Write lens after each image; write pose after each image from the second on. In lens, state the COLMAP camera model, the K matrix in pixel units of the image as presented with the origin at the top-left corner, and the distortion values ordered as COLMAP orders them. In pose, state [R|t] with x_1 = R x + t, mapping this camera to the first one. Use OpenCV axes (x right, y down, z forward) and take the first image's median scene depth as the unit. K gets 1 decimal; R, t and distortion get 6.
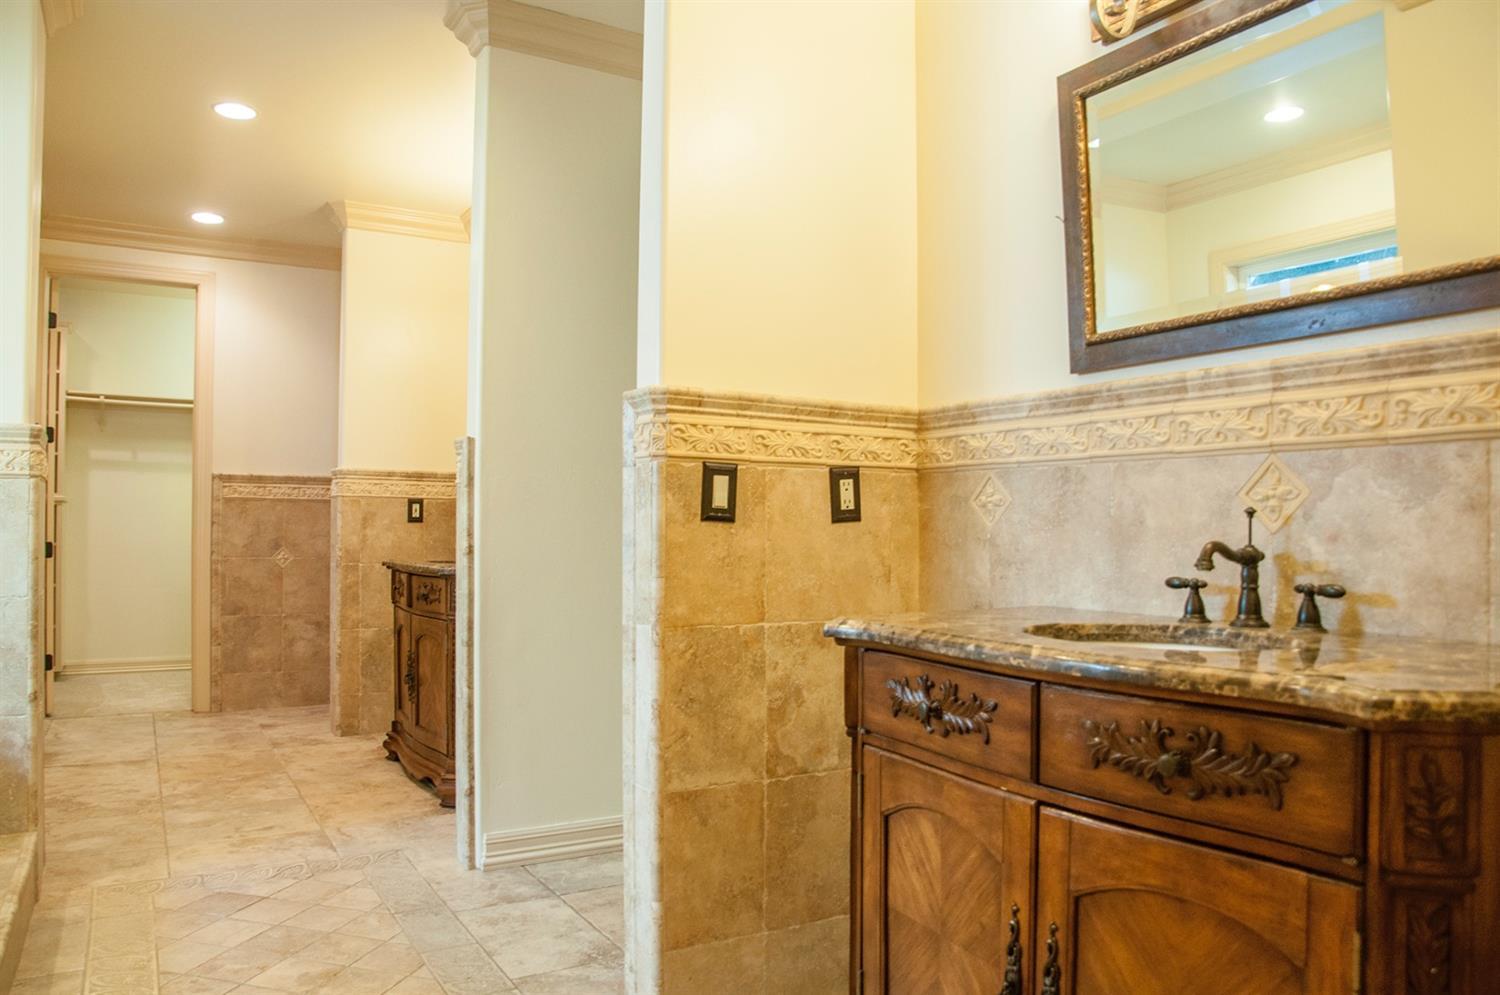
lens RADIAL K [[1081.0, 0, 750.1], [0, 1081.0, 493.2], [0, 0, 1]] dist [-0.131845, 0.065117]
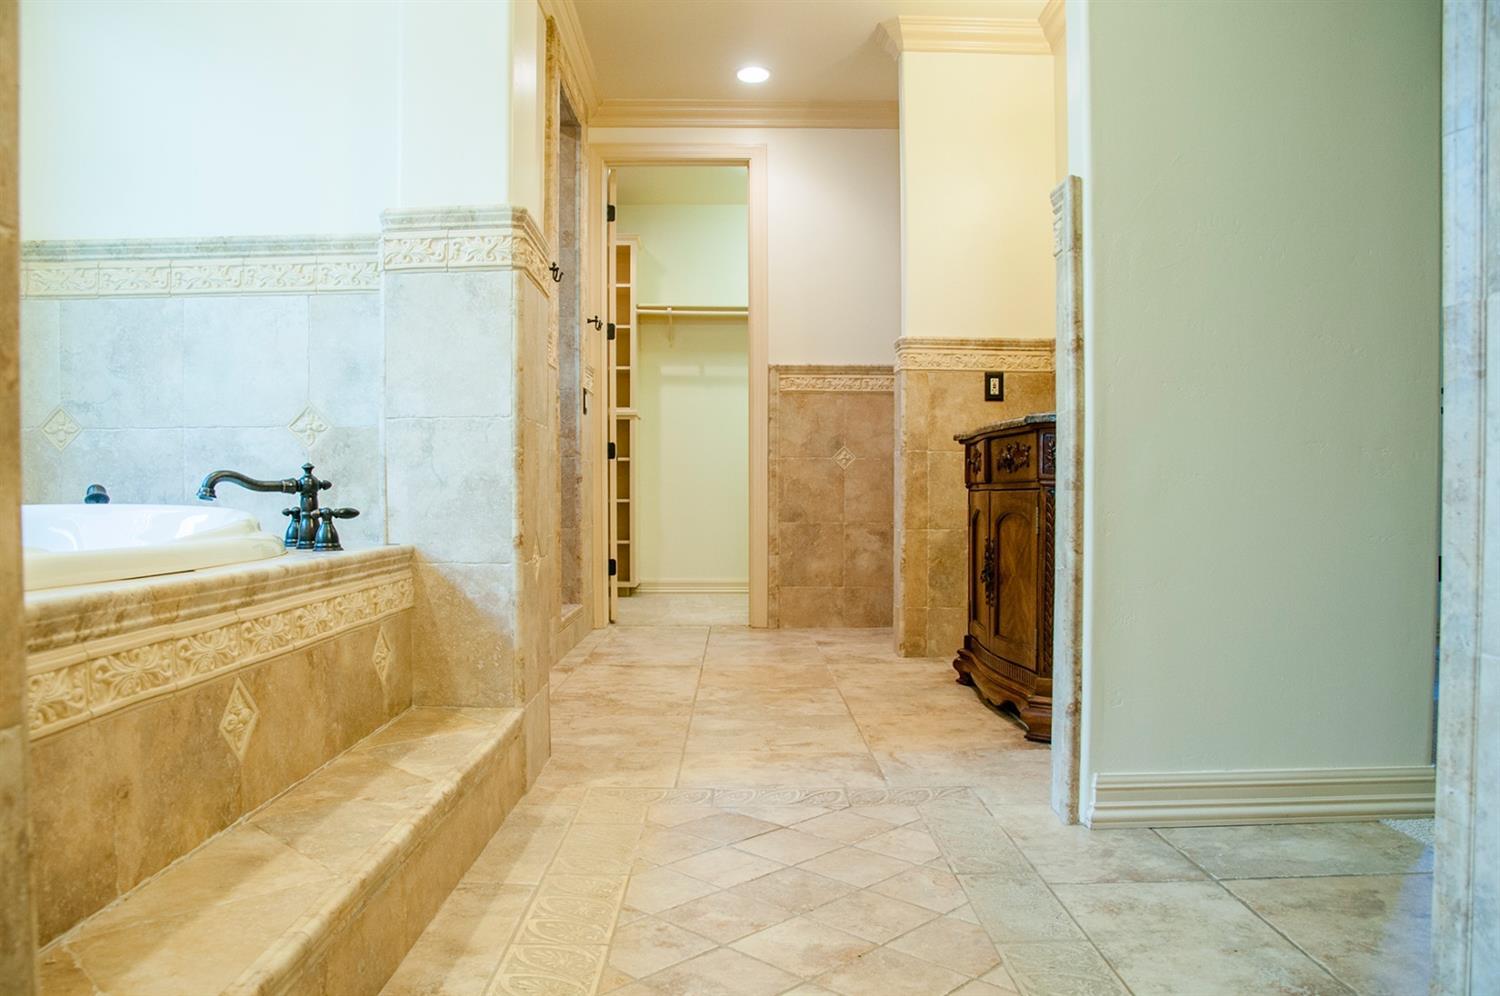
lens RADIAL K [[1081.0, 0, 744.5], [0, 1081.0, 507.7], [0, 0, 1]] dist [-0.131845, 0.065117]
pose [[0.863175, 0.006100, -0.504868, -0.100881], [0.012776, 0.999343, 0.033918, 0.123377], [0.504743, -0.035727, 0.862530, 0.306405]]
